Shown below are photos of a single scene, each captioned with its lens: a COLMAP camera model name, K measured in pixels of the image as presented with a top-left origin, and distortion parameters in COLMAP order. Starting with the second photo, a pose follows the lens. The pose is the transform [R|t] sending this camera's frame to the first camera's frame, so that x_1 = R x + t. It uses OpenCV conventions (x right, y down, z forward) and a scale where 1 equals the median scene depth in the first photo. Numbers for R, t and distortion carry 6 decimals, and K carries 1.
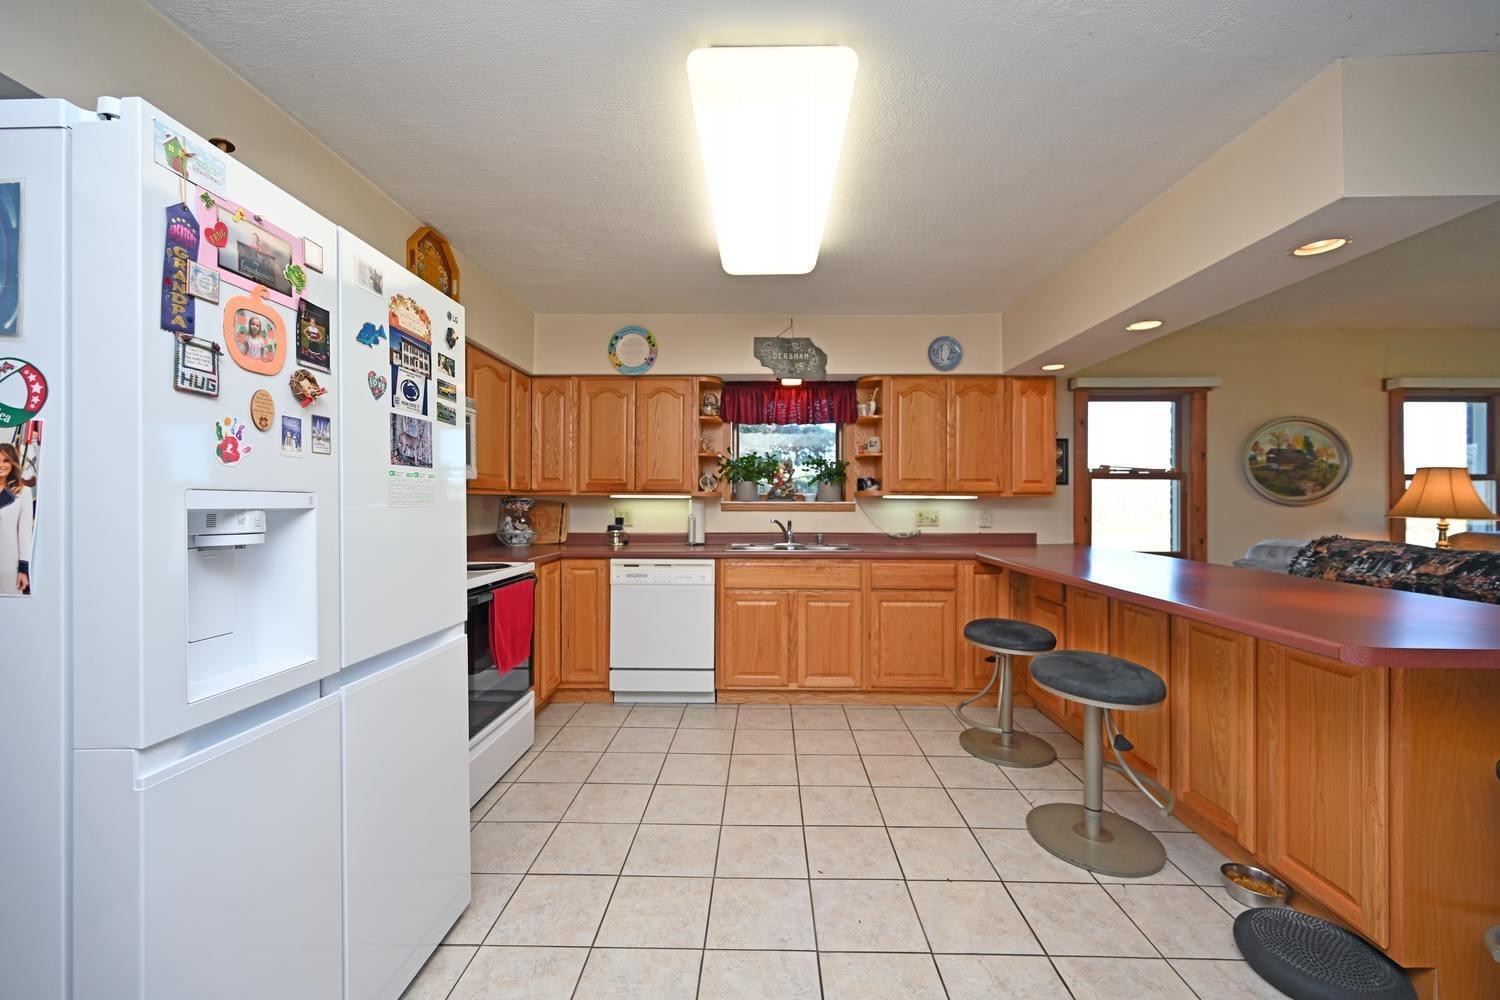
lens RADIAL K [[593.8, 0, 751.4], [0, 593.8, 497.0], [0, 0, 1]] dist [-0.001687, 0.000460]
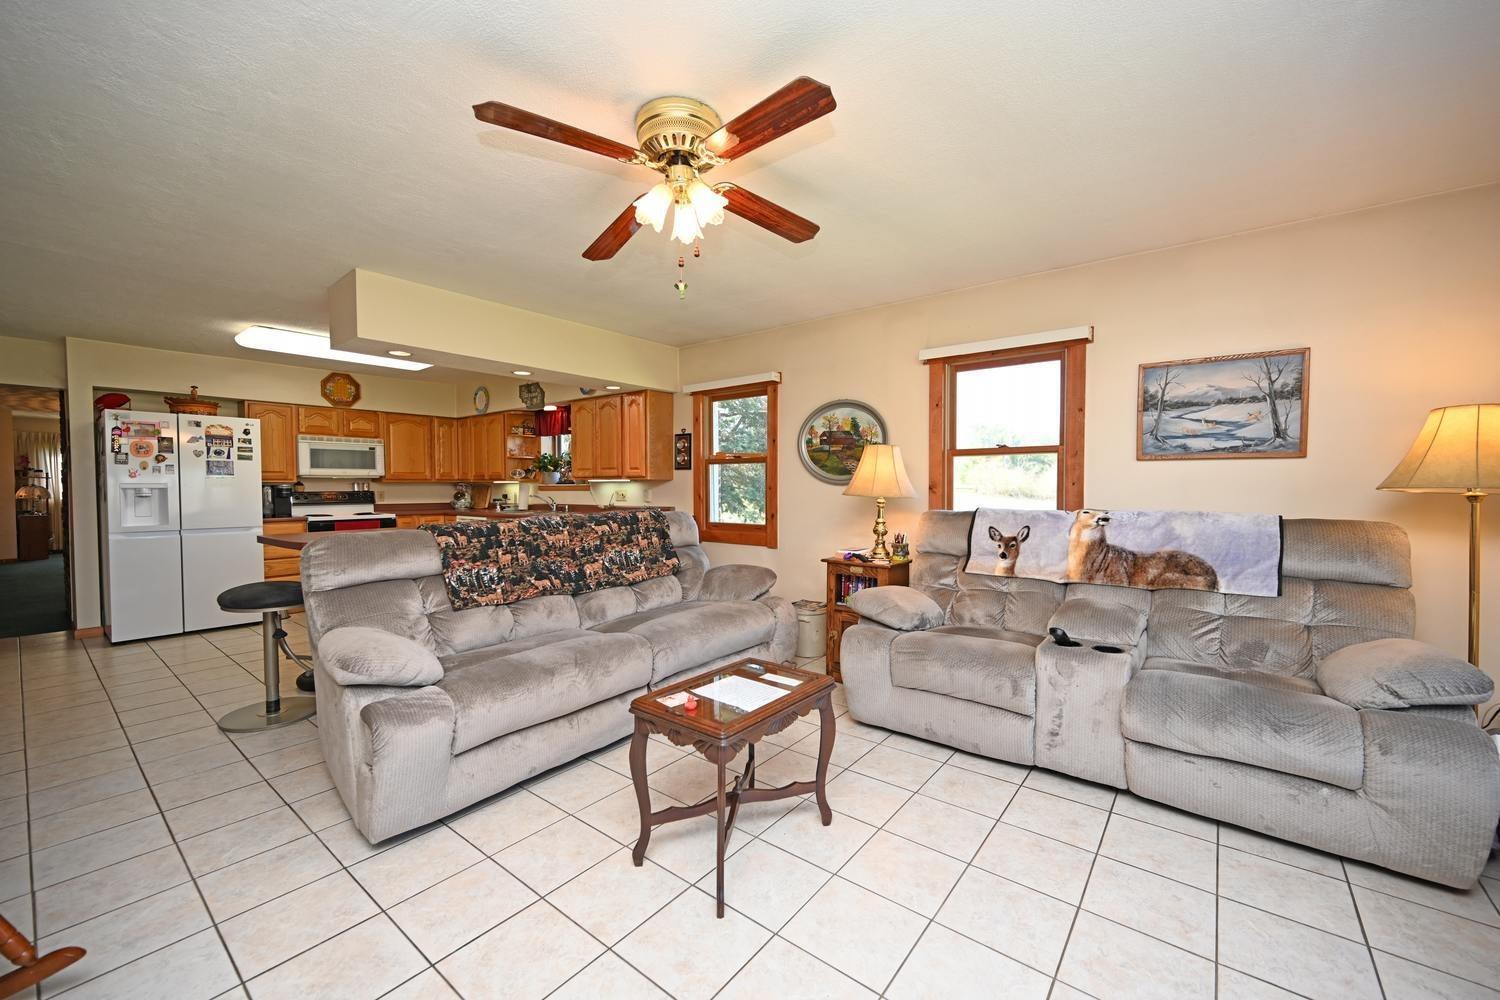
lens RADIAL K [[593.8, 0, 746.3], [0, 593.8, 504.9], [0, 0, 1]] dist [-0.001687, 0.000460]
pose [[0.795426, 0.012602, -0.605920, 1.423304], [0.011811, 0.999272, 0.036288, 0.011190], [0.605936, -0.036021, 0.794698, 0.049349]]
